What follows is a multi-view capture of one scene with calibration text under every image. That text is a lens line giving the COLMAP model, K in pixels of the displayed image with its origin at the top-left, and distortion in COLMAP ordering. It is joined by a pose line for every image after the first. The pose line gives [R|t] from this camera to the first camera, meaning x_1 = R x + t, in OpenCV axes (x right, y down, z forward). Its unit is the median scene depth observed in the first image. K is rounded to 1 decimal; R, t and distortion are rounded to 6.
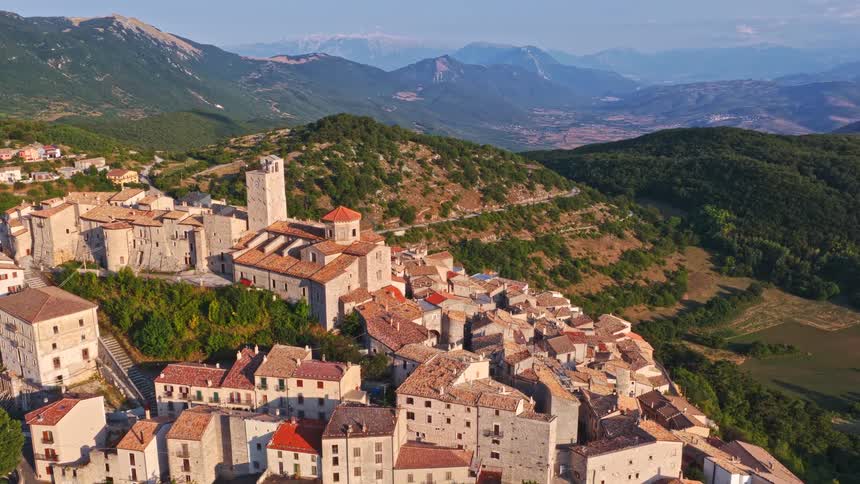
lens RADIAL K [[738.2, 0, 431.4], [0, 738.2, 242.7], [0, 0, 1]] dist [-0.013896, 0.058639]
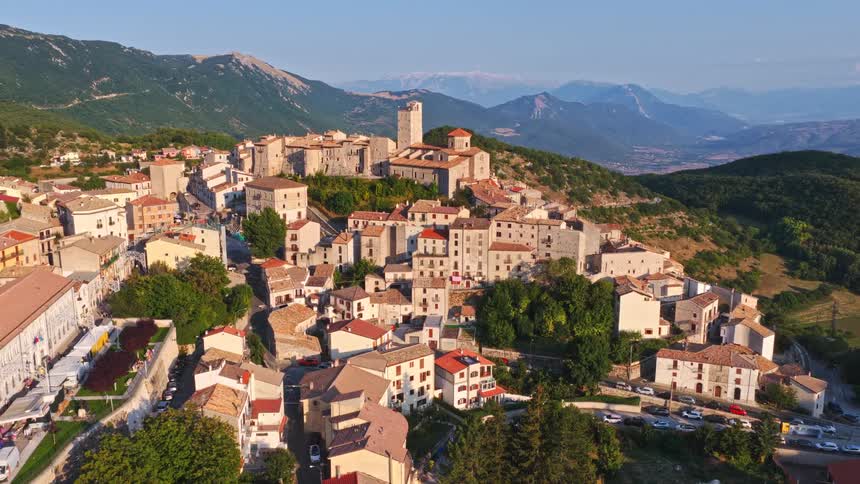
lens RADIAL K [[738.2, 0, 431.4], [0, 738.2, 242.7], [0, 0, 1]] dist [-0.013896, 0.058639]
pose [[0.991439, 0.031471, -0.126721, 0.026883], [-0.037576, 0.998231, -0.046079, 0.270769], [0.125047, 0.050446, 0.990868, -0.561010]]
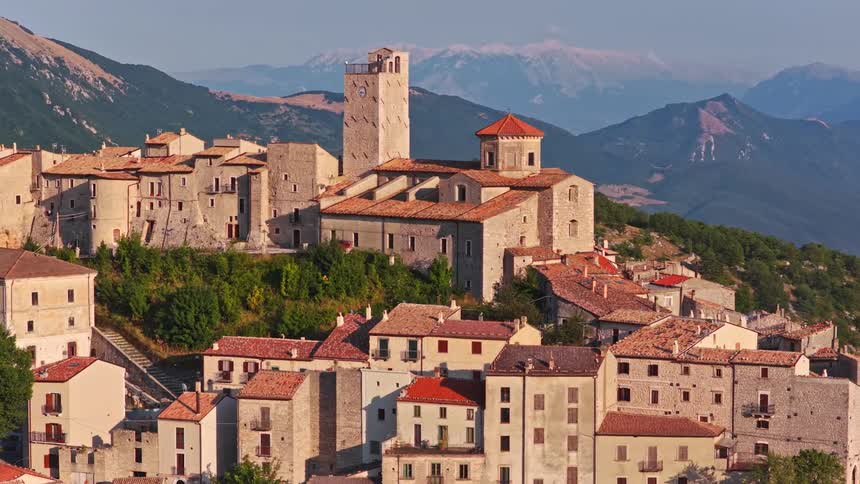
lens RADIAL K [[1932.4, 0, 430.0], [0, 1932.4, 242.0], [0, 0, 1]] dist [-0.162079, 0.034437]
pose [[0.991203, 0.015436, -0.131451, 0.016204], [-0.037945, 0.984627, -0.170502, 0.310340], [0.126798, 0.173990, 0.976550, -0.473215]]
